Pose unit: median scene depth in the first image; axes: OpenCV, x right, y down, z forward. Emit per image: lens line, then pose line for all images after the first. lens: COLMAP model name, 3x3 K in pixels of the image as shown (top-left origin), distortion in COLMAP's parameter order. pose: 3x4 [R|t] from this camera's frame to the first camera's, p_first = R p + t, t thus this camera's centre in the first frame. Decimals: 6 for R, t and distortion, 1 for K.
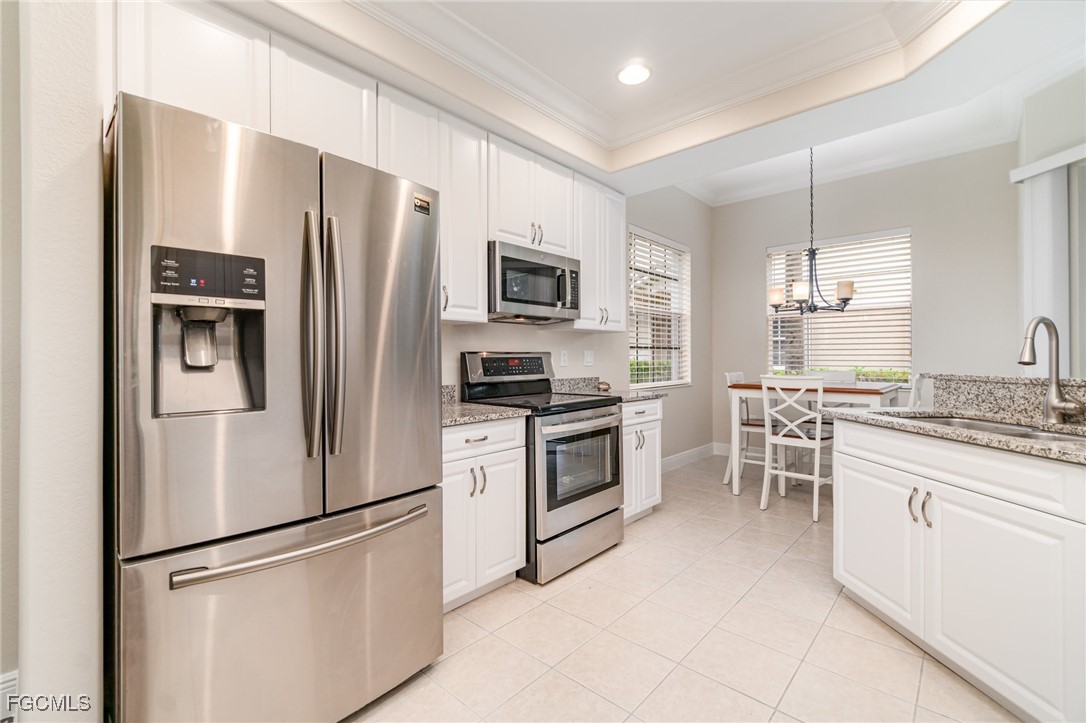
lens RADIAL K [[472.7, 0, 538.3], [0, 472.7, 357.7], [0, 0, 1]] dist [-0.002755, 0.000670]
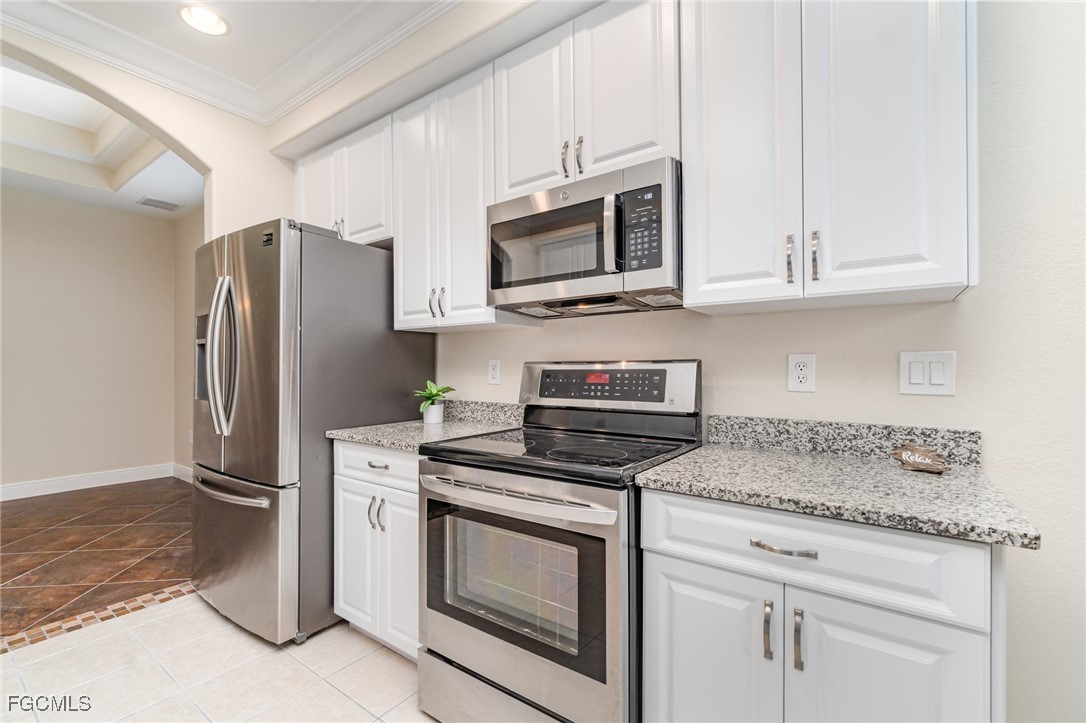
lens RADIAL K [[472.7, 0, 536.9], [0, 472.7, 365.1], [0, 0, 1]] dist [-0.002755, 0.000670]
pose [[0.104653, 0.000656, -0.994509, 1.127259], [0.001642, 0.999998, 0.000833, -0.015486], [0.994507, -0.001720, 0.104652, 1.779949]]
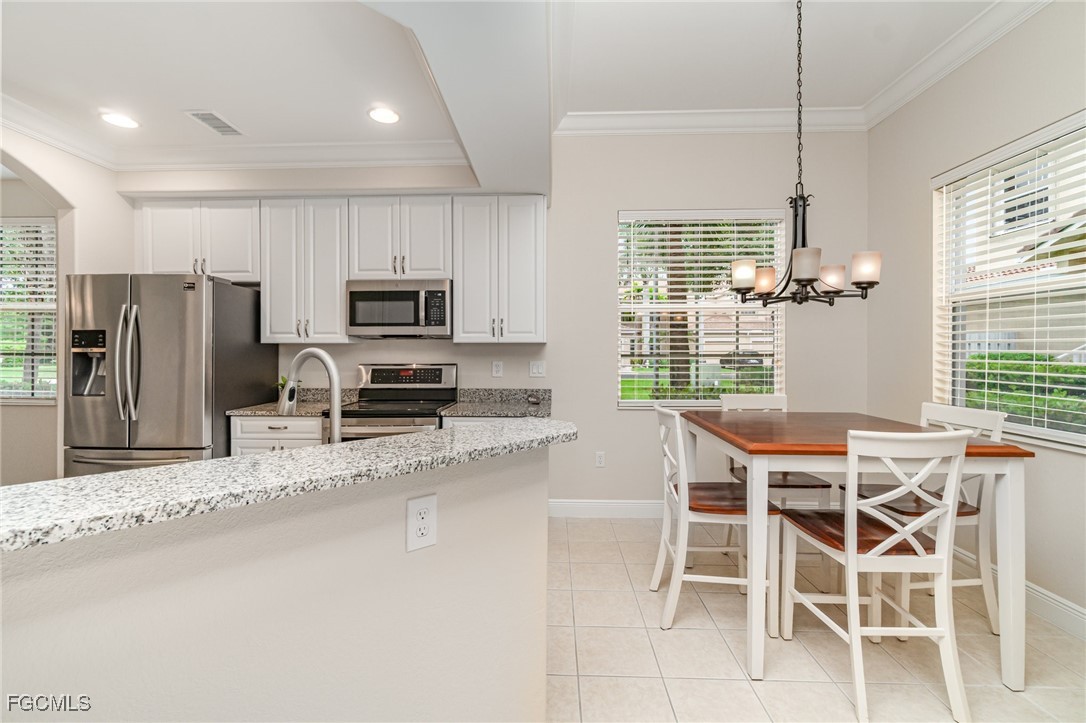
lens RADIAL K [[472.7, 0, 536.4], [0, 472.7, 351.1], [0, 0, 1]] dist [-0.002755, 0.000670]
pose [[0.643495, 0.001530, -0.765449, 2.229757], [-0.000470, 0.999999, 0.001603, -0.097848], [0.765450, -0.000672, 0.643495, 0.997937]]
